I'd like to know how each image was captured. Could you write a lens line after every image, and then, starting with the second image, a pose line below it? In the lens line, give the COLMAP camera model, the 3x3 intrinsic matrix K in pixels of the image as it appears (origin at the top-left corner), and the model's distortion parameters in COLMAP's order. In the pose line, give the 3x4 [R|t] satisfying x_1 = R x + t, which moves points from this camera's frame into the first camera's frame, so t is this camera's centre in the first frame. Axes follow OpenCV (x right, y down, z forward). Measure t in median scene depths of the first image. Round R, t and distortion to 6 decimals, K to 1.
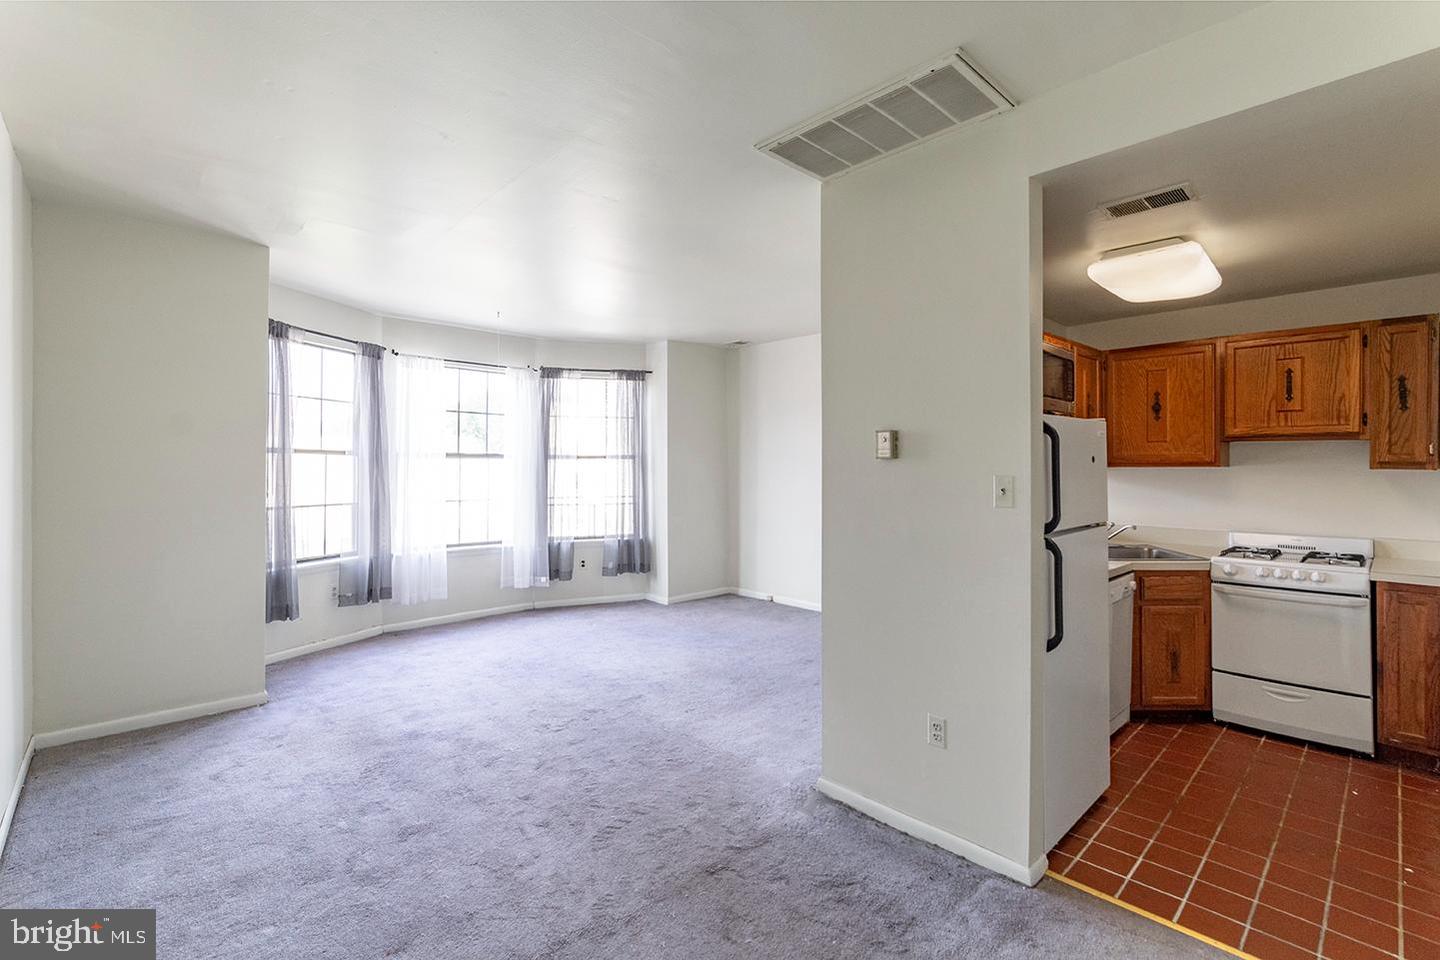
lens RADIAL K [[635.7, 0, 715.7], [0, 635.7, 467.3], [0, 0, 1]] dist [-0.008550, 0.002603]
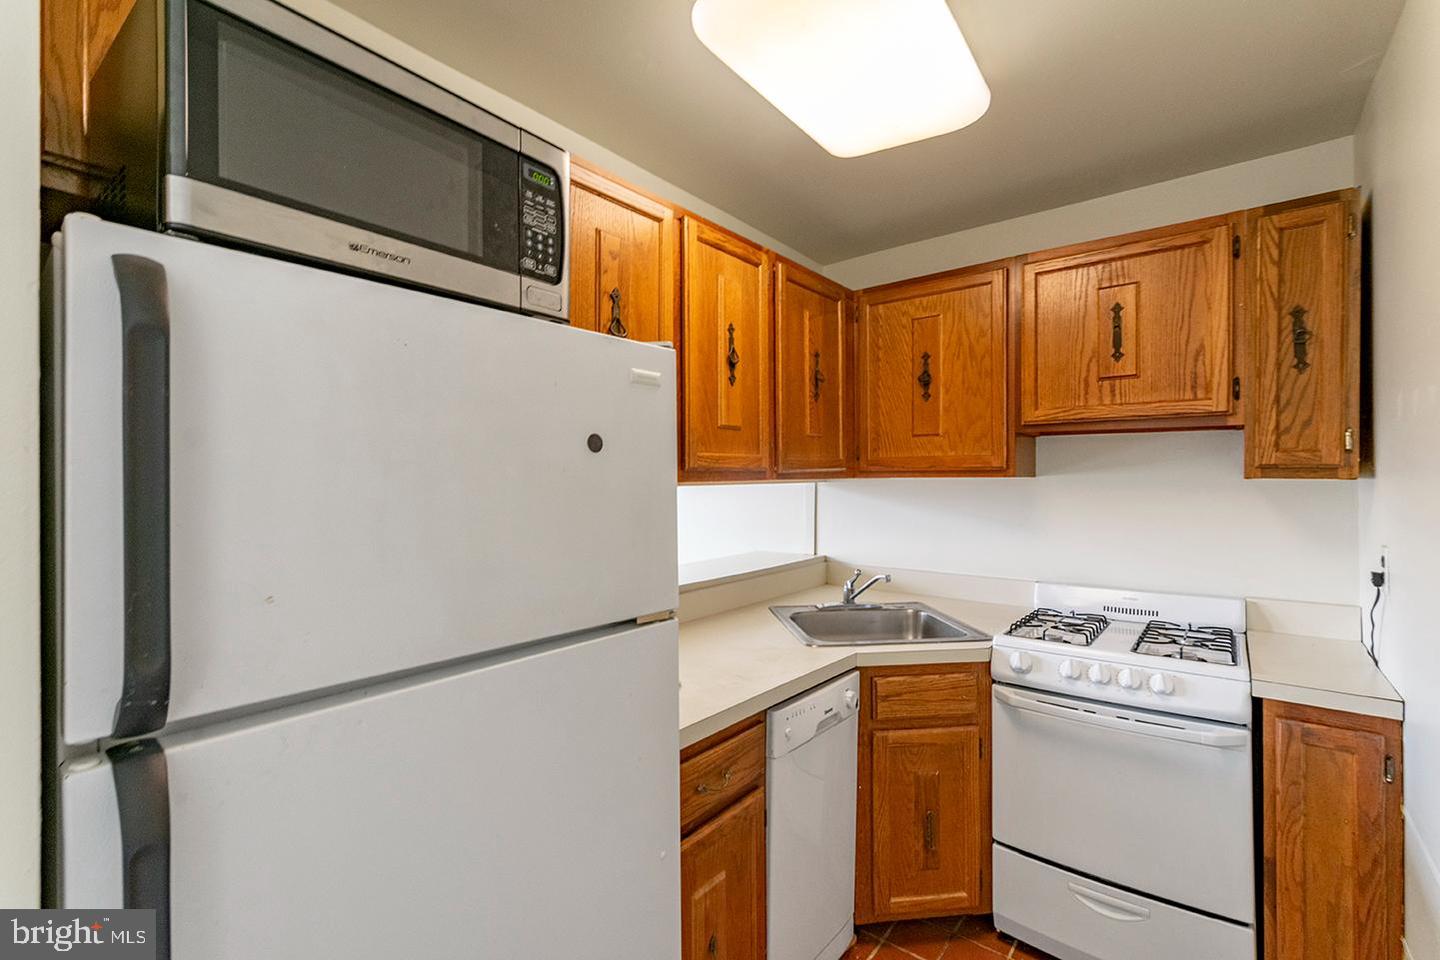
lens RADIAL K [[635.7, 0, 722.1], [0, 635.7, 486.5], [0, 0, 1]] dist [-0.008550, 0.002603]
pose [[0.988214, -0.000099, 0.153081, 0.476255], [0.000078, 1.000000, 0.000144, 0.009221], [-0.153081, -0.000130, 0.988214, 0.499061]]
